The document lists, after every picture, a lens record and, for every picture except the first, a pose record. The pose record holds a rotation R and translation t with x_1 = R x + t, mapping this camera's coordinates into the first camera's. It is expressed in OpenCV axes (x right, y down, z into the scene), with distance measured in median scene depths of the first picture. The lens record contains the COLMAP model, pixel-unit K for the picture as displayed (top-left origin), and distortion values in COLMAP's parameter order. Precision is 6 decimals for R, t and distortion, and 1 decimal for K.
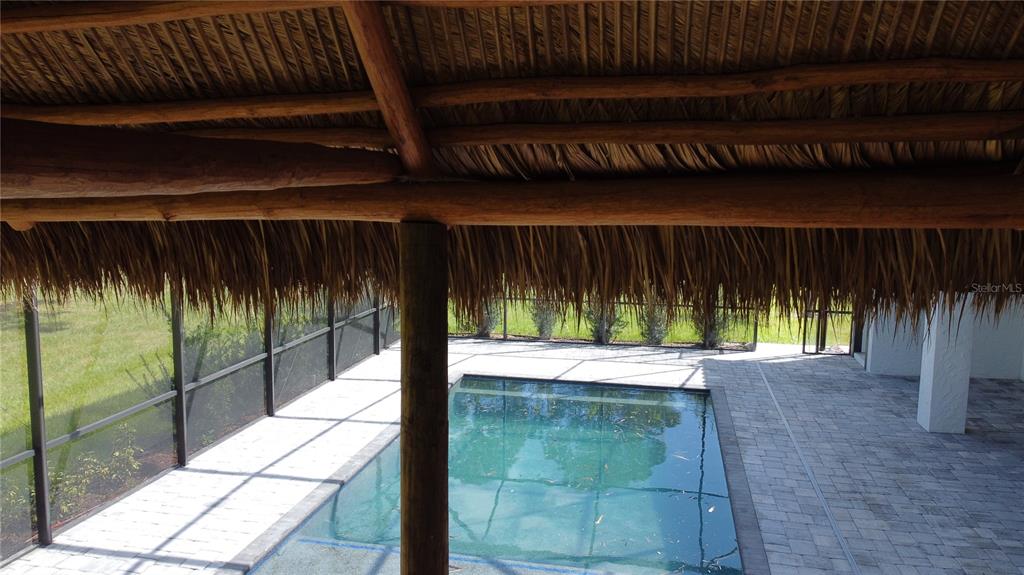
lens RADIAL K [[776.0, 0, 512.5], [0, 776.0, 283.3], [0, 0, 1]] dist [0.003259, -0.001438]
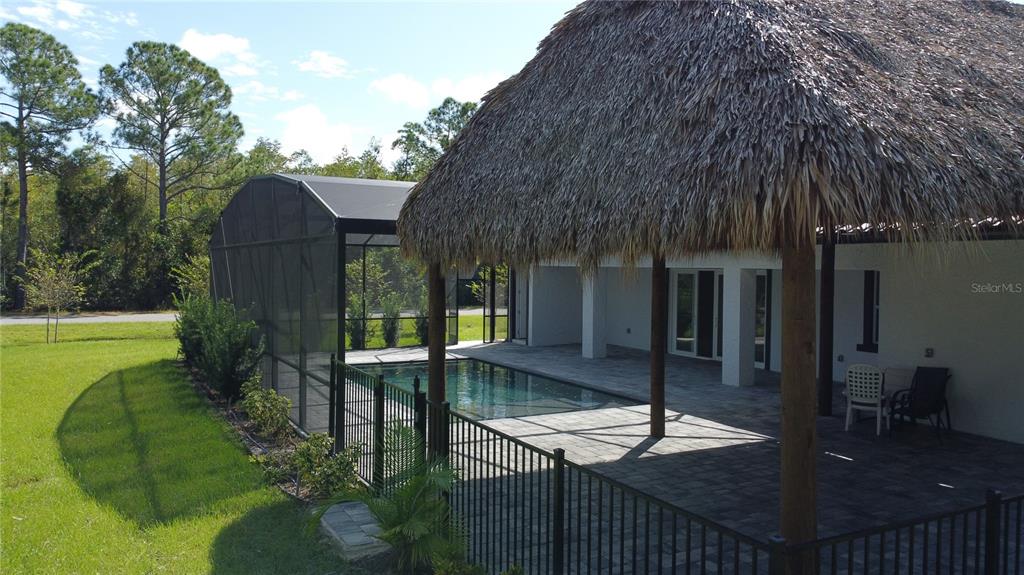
lens RADIAL K [[776.0, 0, 512.5], [0, 776.0, 283.3], [0, 0, 1]] dist [0.003259, -0.001438]
pose [[0.766400, -0.016717, 0.642146, -0.610847], [0.079744, 0.994404, -0.069287, 0.085165], [-0.637395, 0.104309, 0.763445, -0.269056]]
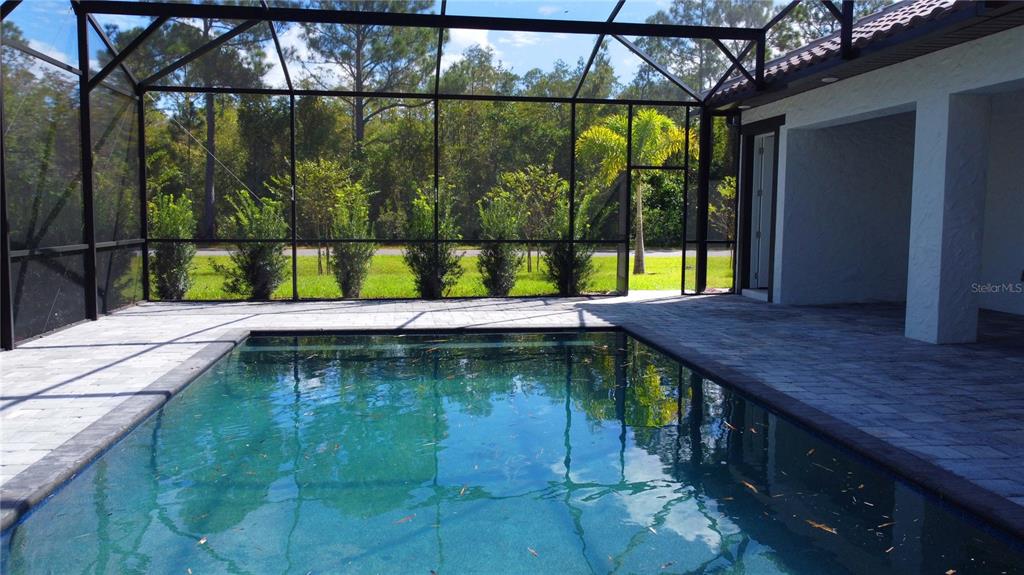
lens RADIAL K [[776.0, 0, 512.5], [0, 776.0, 283.3], [0, 0, 1]] dist [0.003259, -0.001438]
pose [[0.941757, -0.032865, 0.334685, -0.064941], [0.045144, 0.998560, -0.028973, 0.095527], [-0.333251, 0.042394, 0.941885, 0.303187]]
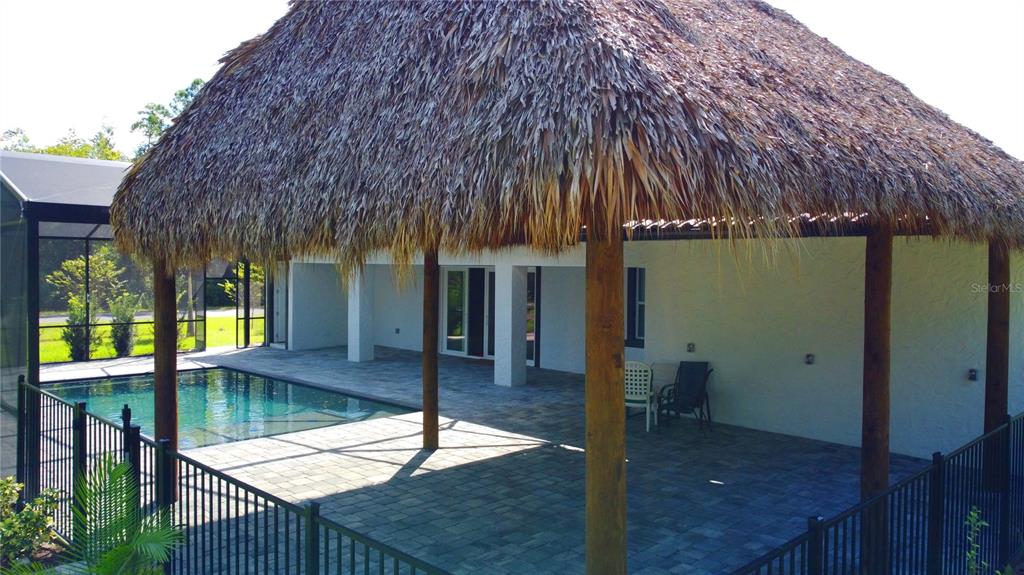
lens RADIAL K [[776.0, 0, 512.5], [0, 776.0, 283.3], [0, 0, 1]] dist [0.003259, -0.001438]
pose [[0.544604, -0.024339, 0.838340, -0.558235], [0.102845, 0.993973, -0.037953, 0.079221], [-0.832363, 0.106888, 0.543825, -0.220456]]
